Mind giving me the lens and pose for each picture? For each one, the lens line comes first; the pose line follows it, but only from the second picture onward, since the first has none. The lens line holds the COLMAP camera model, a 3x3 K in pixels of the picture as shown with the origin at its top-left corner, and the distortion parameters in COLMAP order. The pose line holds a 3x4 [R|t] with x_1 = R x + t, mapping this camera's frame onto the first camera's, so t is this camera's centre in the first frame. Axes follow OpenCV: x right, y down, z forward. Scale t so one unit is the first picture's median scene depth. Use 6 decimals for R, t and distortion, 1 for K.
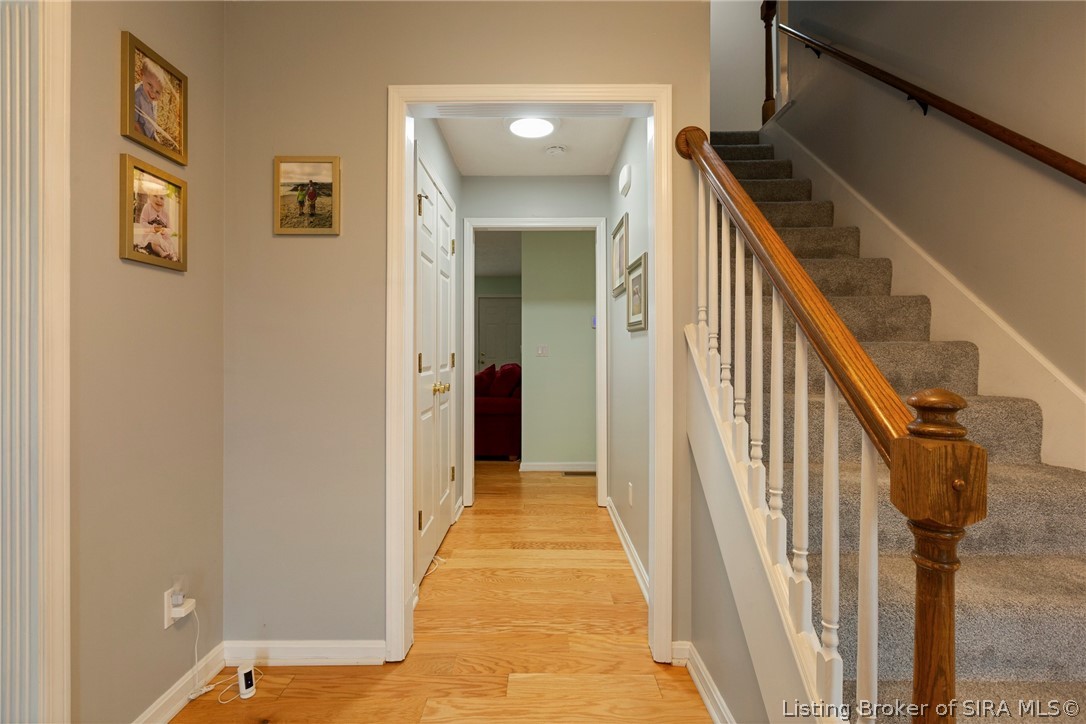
lens RADIAL K [[509.7, 0, 543.2], [0, 509.7, 351.8], [0, 0, 1]] dist [-0.002184, -0.000331]
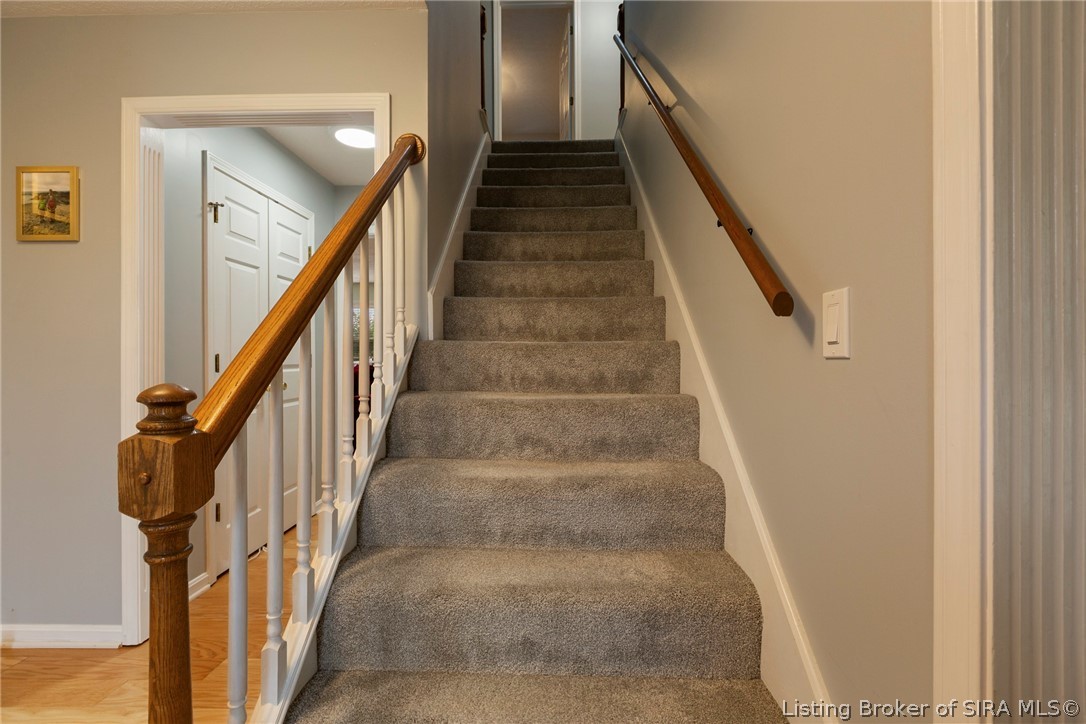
lens RADIAL K [[483.1, 0, 543.1], [0, 483.1, 358.6], [0, 0, 1]] dist [0.001651, 0.000457]
pose [[0.999599, -0.001413, -0.028292, 0.592672], [0.001660, 0.999961, 0.008713, 0.006261], [0.028279, -0.008756, 0.999562, 0.025061]]
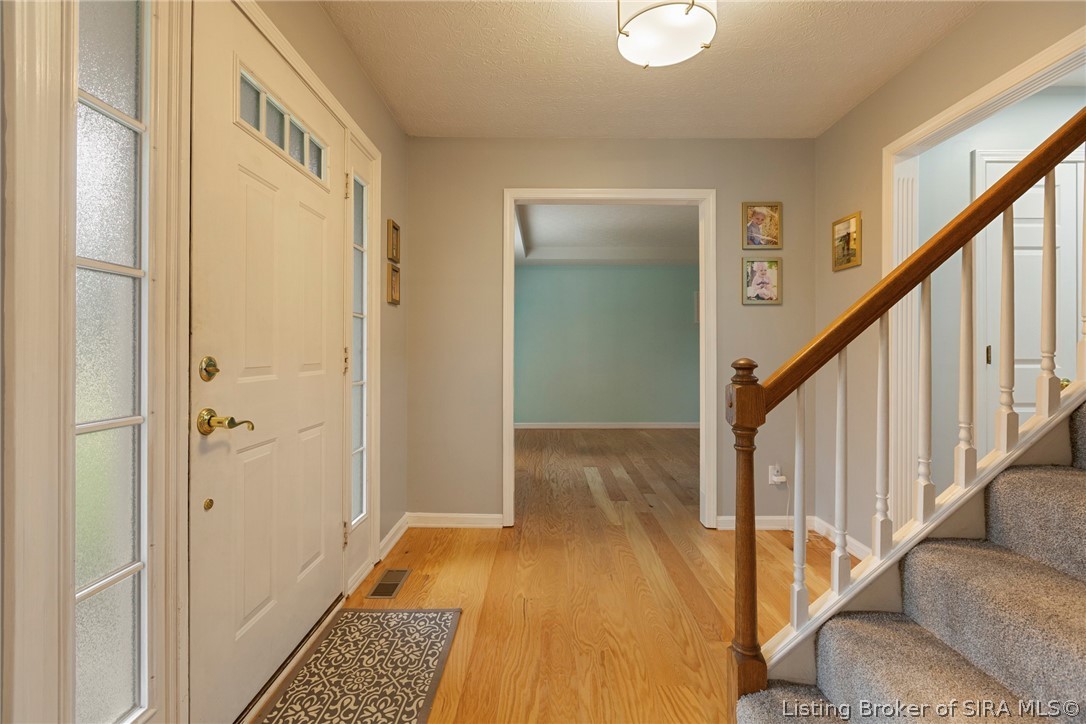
lens RADIAL K [[483.1, 0, 539.4], [0, 483.1, 351.5], [0, 0, 1]] dist [0.001651, 0.000457]
pose [[-0.007689, -0.001810, -0.999969, 0.996864], [0.001507, 0.999997, -0.001822, 0.019560], [0.999969, -0.001521, -0.007687, 0.093893]]
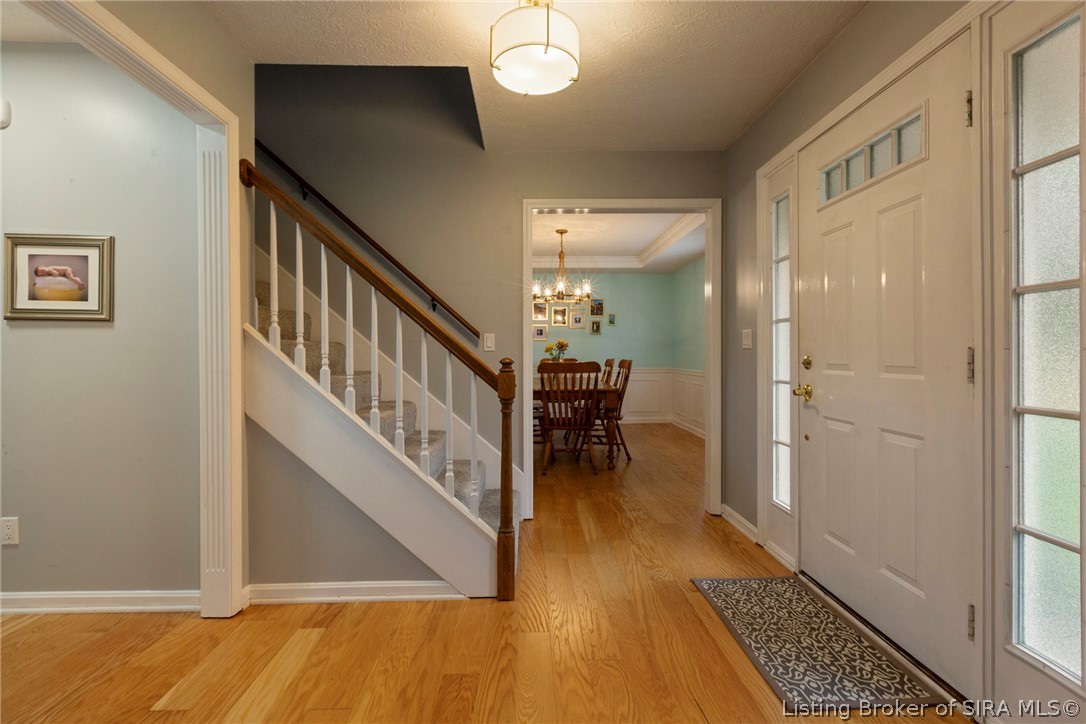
lens RADIAL K [[483.1, 0, 541.4], [0, 483.1, 354.3], [0, 0, 1]] dist [0.001651, 0.000457]
pose [[-0.031827, -0.004602, 0.999483, -0.887832], [-0.000033, 0.999989, 0.004603, 0.014980], [-0.999493, 0.000114, -0.031827, 0.340527]]
